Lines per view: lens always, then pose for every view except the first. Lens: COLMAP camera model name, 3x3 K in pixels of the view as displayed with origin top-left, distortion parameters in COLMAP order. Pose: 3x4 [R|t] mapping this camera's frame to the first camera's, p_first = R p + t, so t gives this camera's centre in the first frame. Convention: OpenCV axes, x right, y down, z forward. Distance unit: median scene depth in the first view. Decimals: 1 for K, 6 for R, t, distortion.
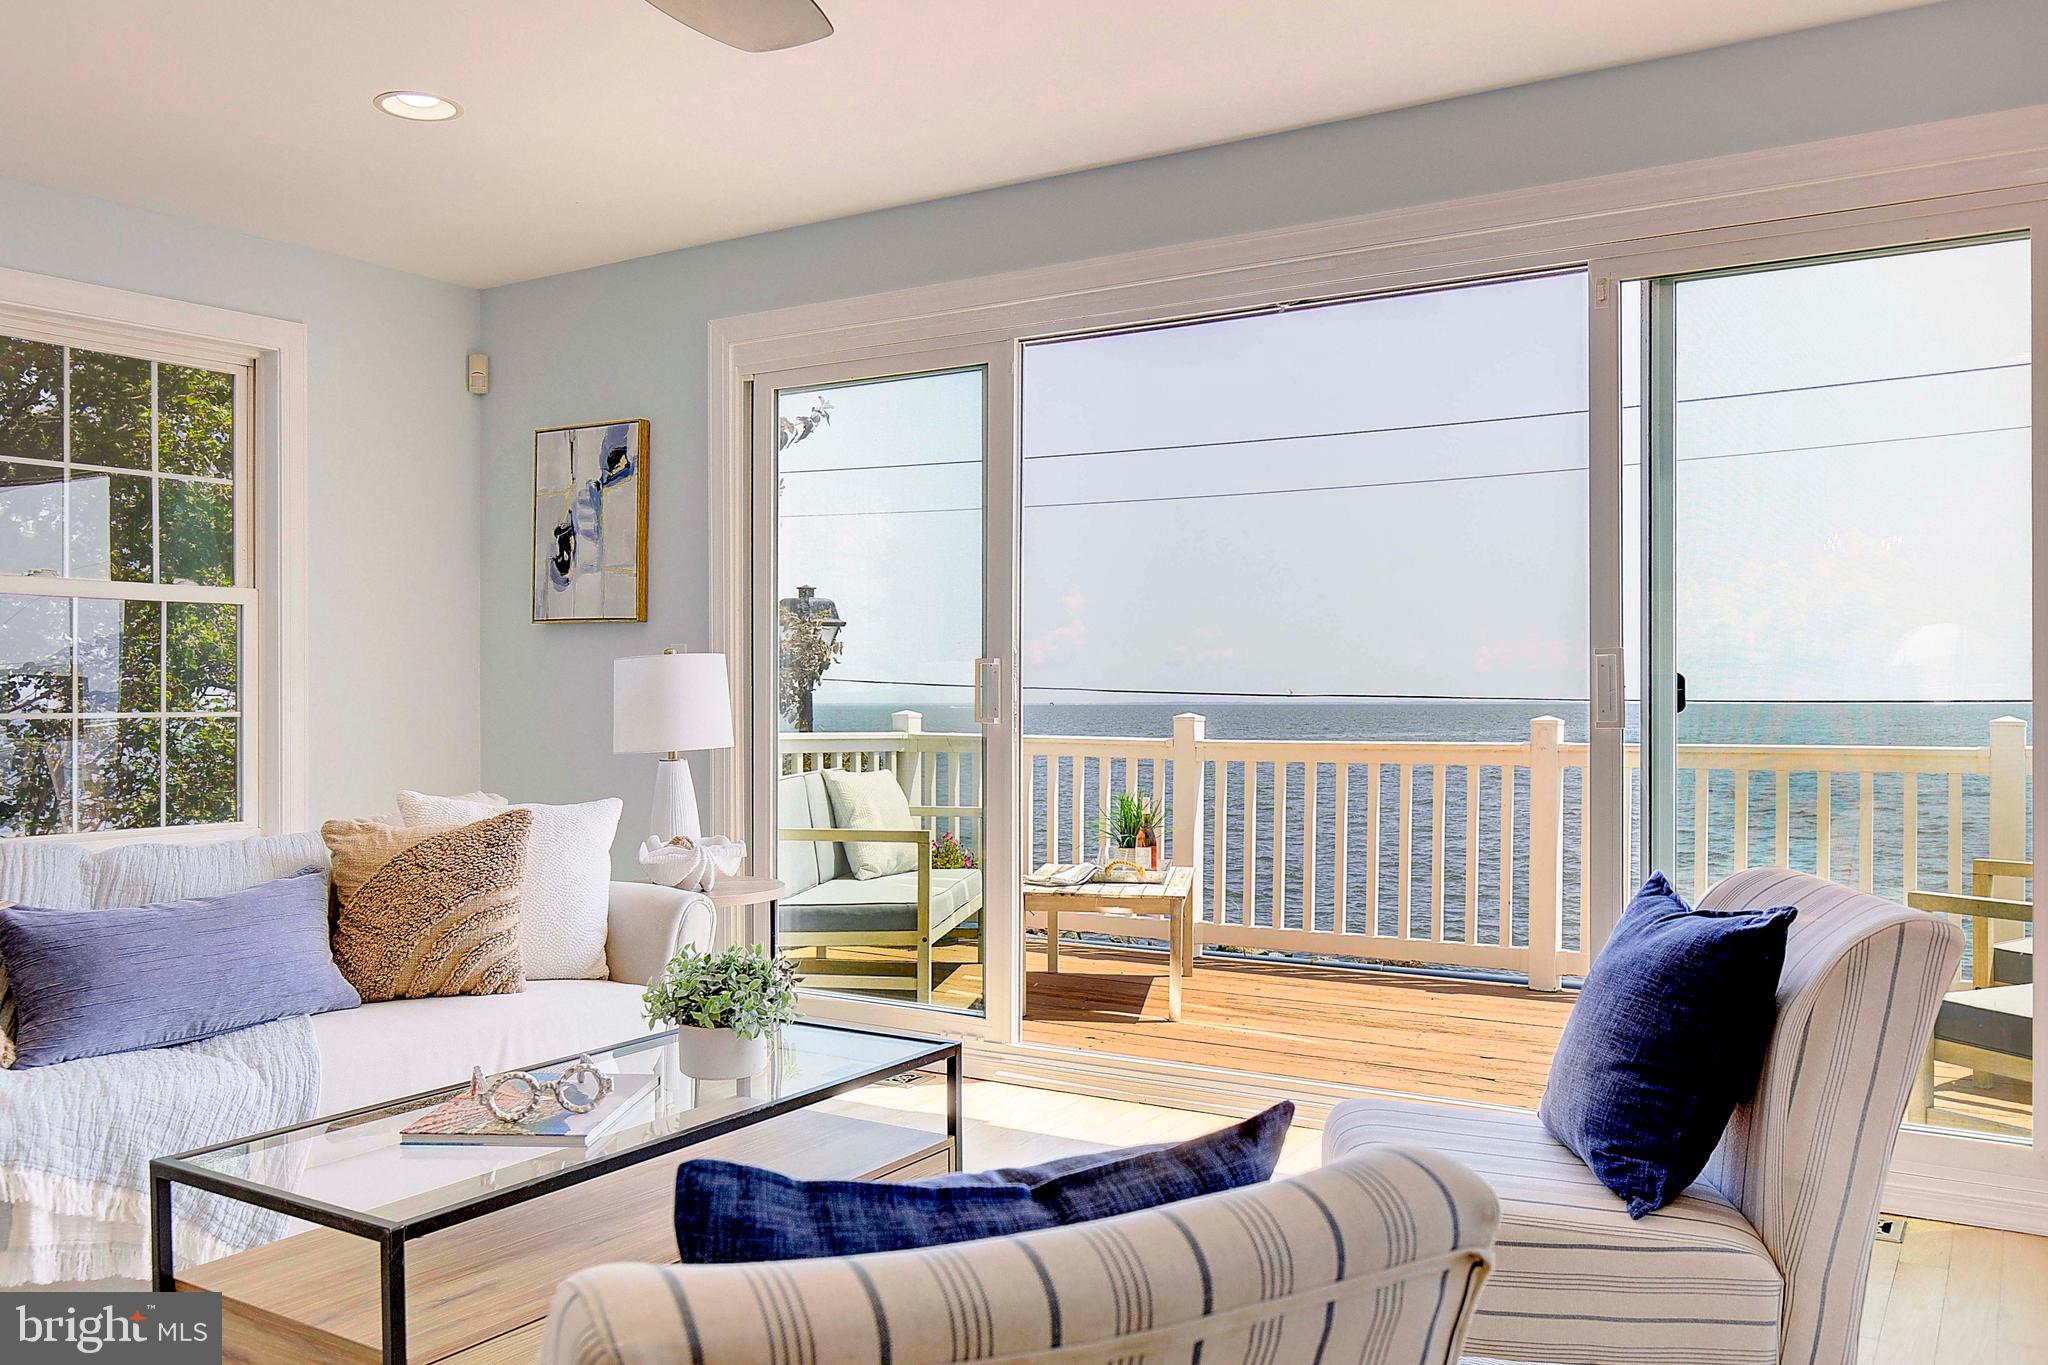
lens RADIAL K [[1580.5, 0, 1024.0], [0, 1580.5, 682.5], [0, 0, 1]] dist [-0.003087, -0.002343]
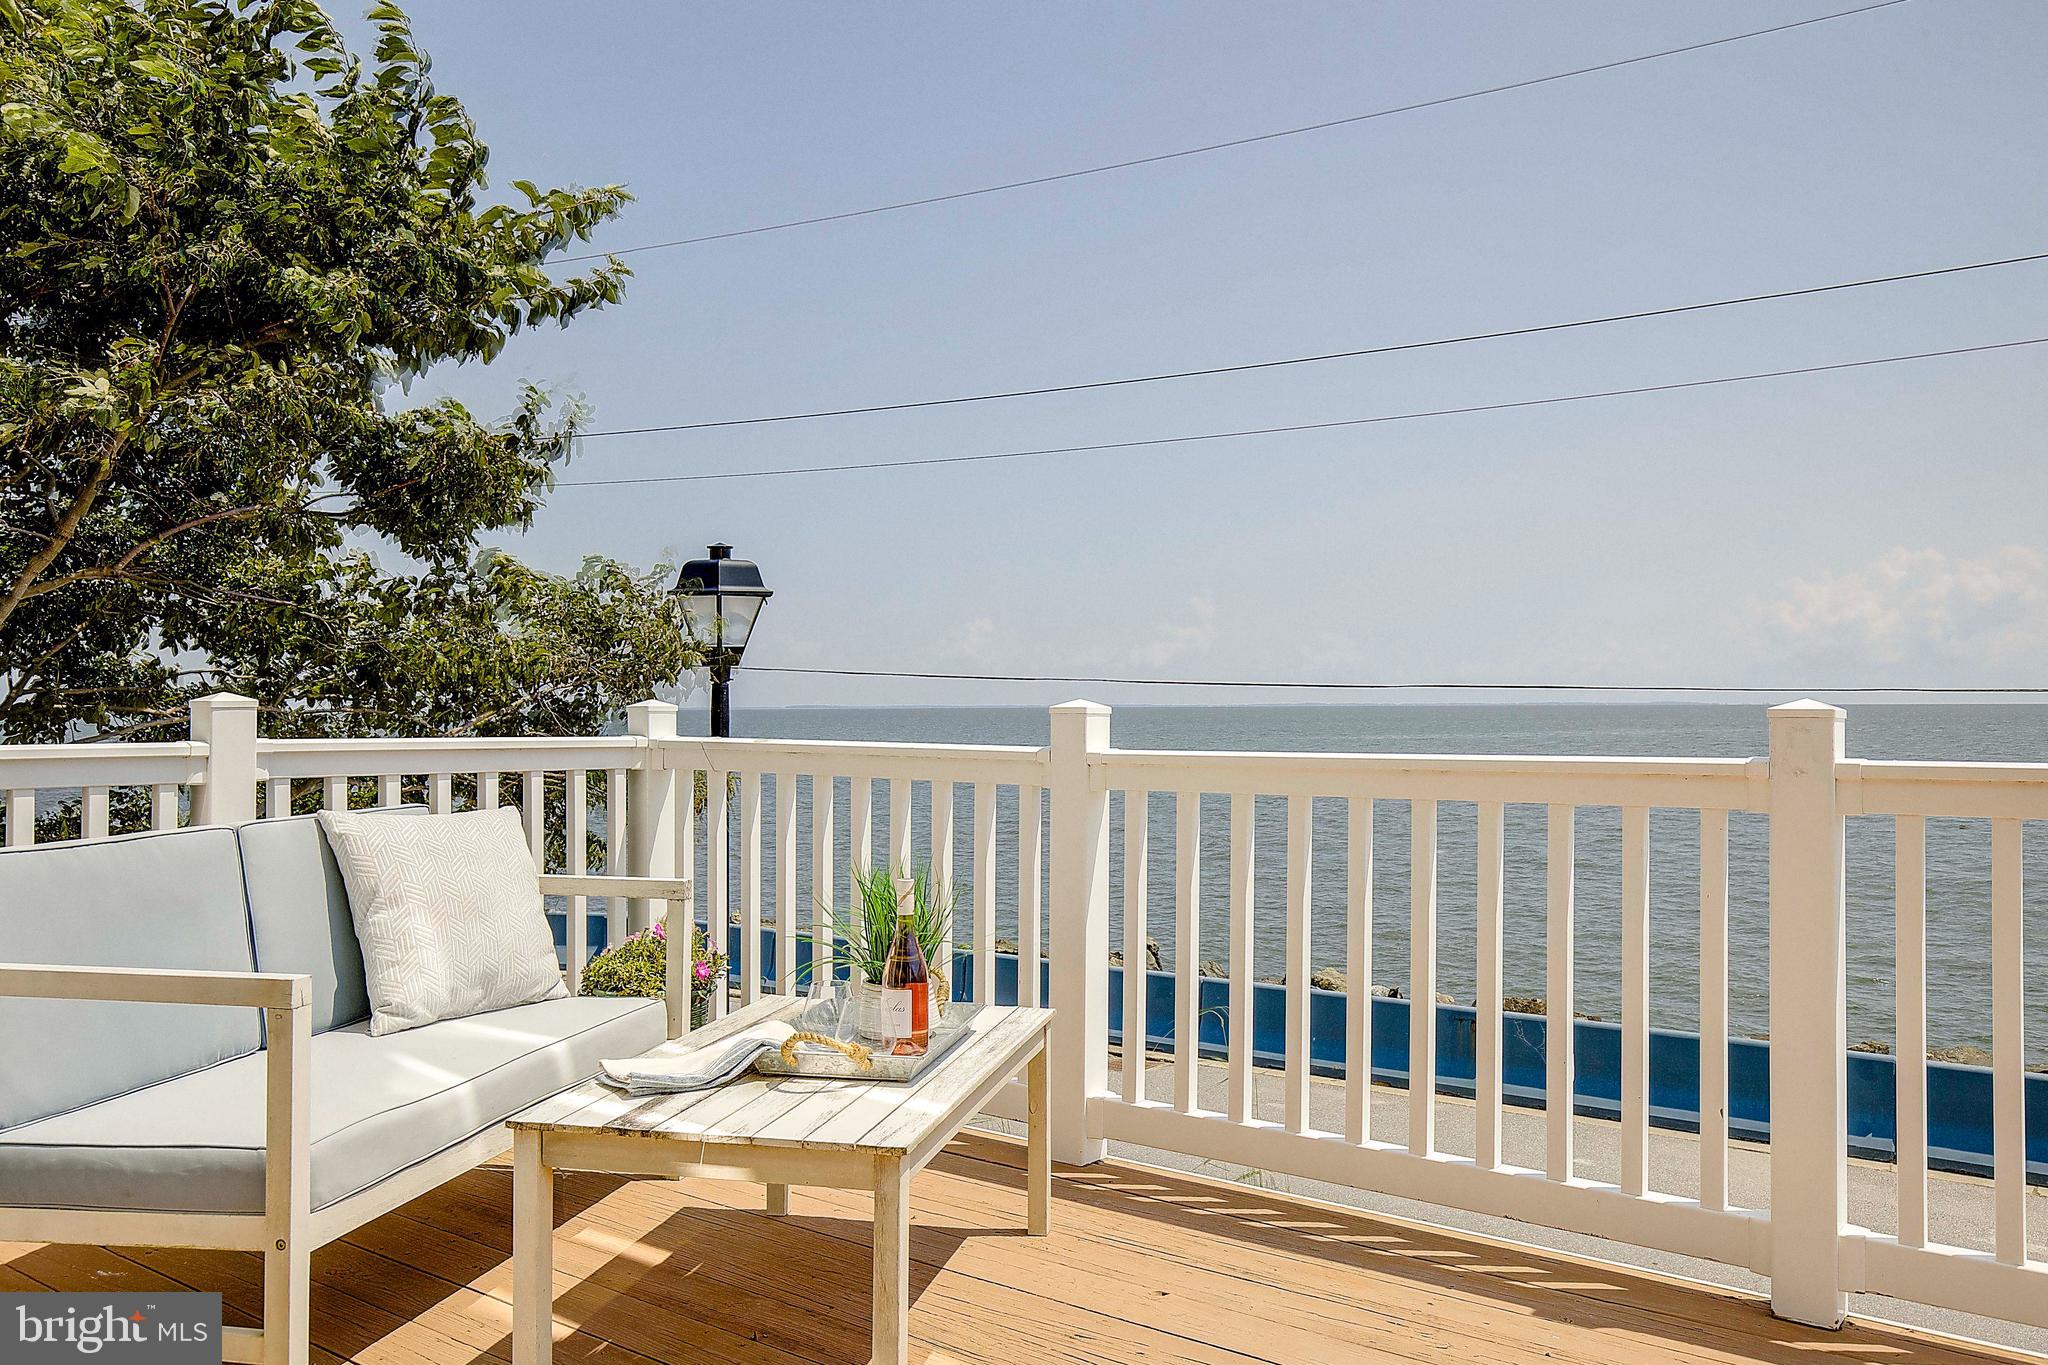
lens RADIAL K [[1567.0, 0, 1024.0], [0, 1567.0, 682.5], [0, 0, 1]] dist [0.043432, -0.000088]
pose [[0.996996, -0.004994, -0.077289, 0.217821], [0.004911, 0.999987, -0.001256, 0.024351], [0.077294, 0.000873, 0.997008, 0.806969]]
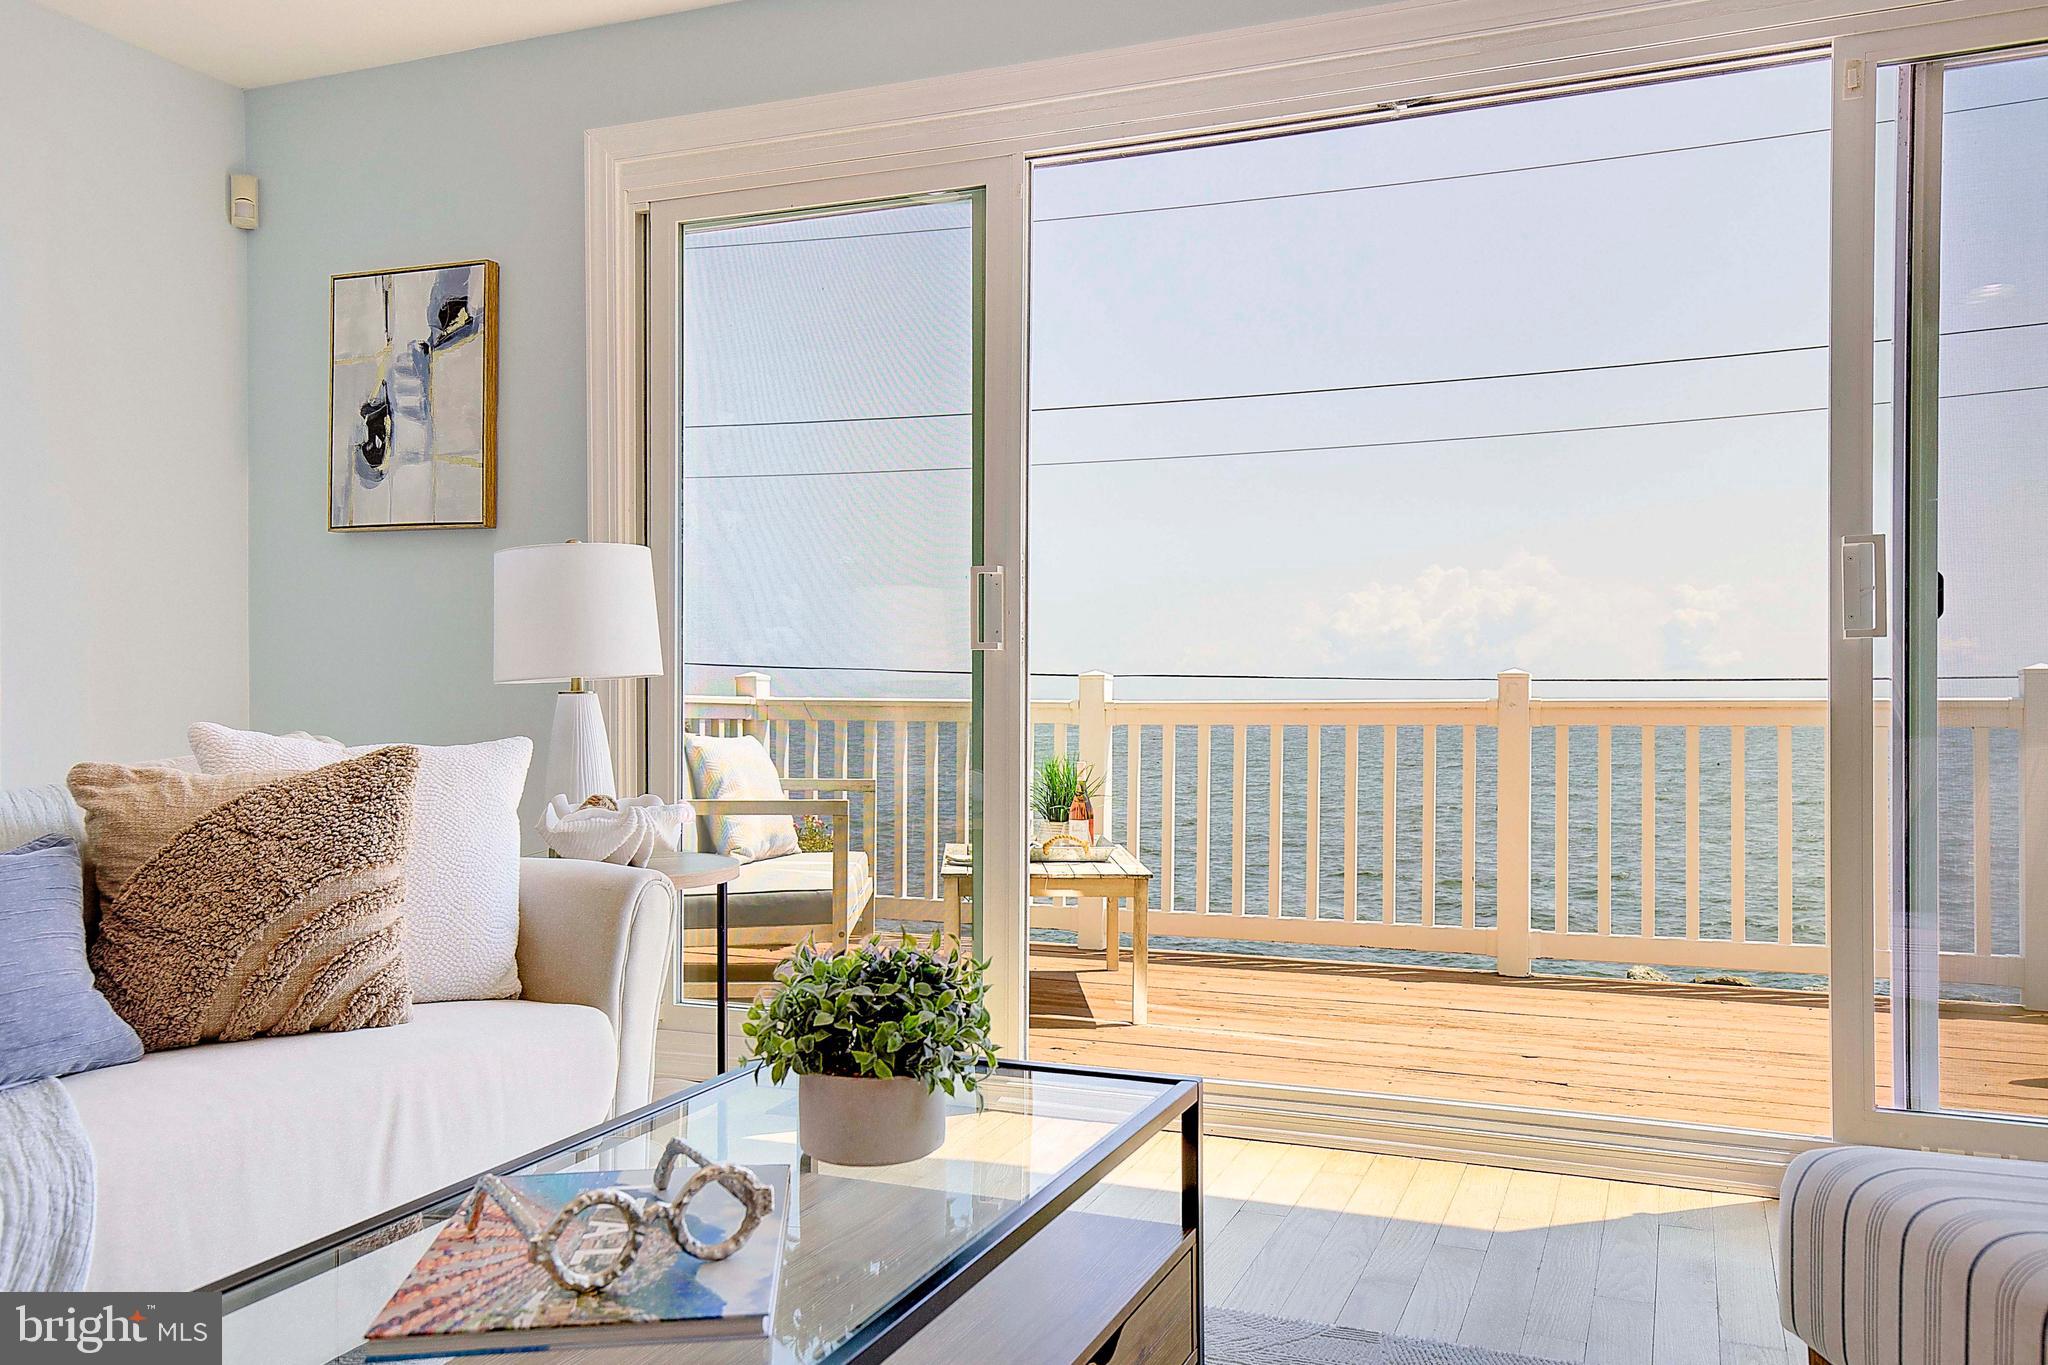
lens RADIAL K [[1567.0, 0, 1024.0], [0, 1567.0, 682.5], [0, 0, 1]] dist [0.043432, -0.000088]
pose [[0.985097, 0.002092, 0.171988, -0.146290], [-0.002207, 0.999997, 0.000481, 0.044085], [-0.171987, -0.000853, 0.985099, 0.253825]]
